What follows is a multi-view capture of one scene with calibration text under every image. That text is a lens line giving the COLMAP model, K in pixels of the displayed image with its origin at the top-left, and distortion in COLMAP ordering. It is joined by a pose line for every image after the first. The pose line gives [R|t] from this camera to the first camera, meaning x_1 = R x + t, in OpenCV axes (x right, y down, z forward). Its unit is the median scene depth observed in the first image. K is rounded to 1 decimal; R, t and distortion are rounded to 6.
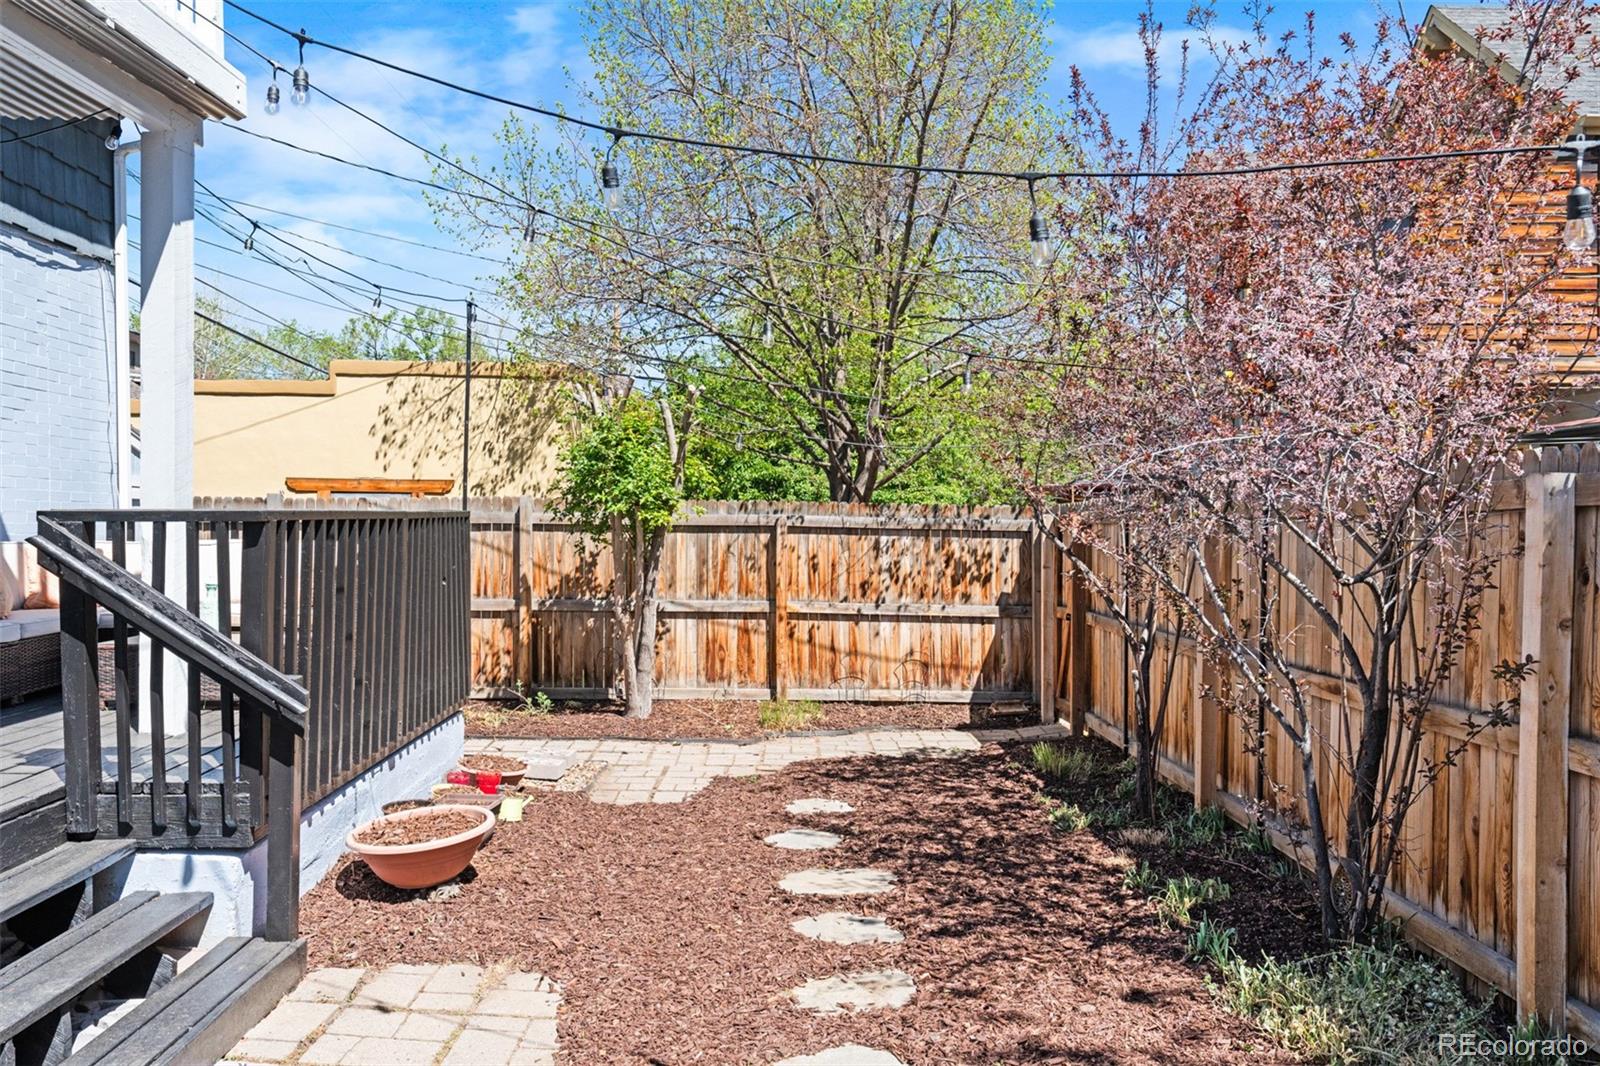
lens RADIAL K [[1223.0, 0, 798.0], [0, 1223.0, 540.5], [0, 0, 1]] dist [0.003005, 0.002686]
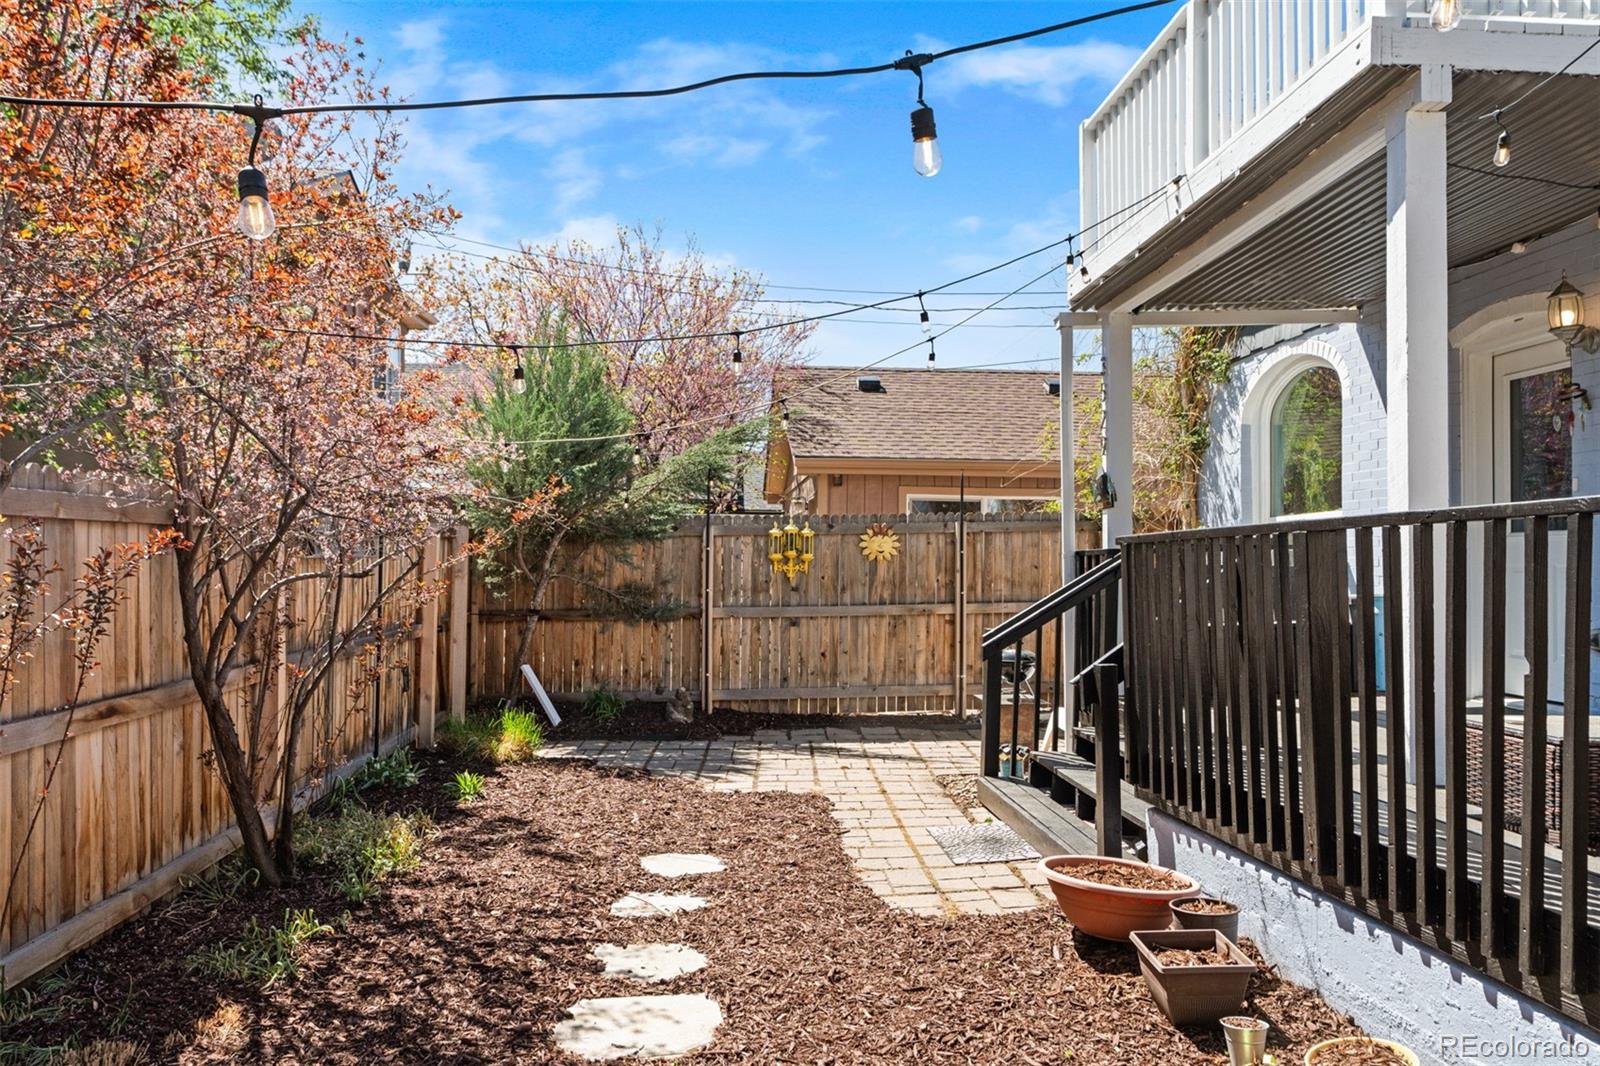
lens RADIAL K [[1126.3, 0, 801.5], [0, 1126.3, 537.6], [0, 0, 1]] dist [0.001708, 0.005091]
pose [[-0.997306, 0.005638, -0.073139, -0.015916], [0.006332, 0.999937, -0.009260, -0.000559], [0.073082, -0.009699, -0.997279, 1.843073]]
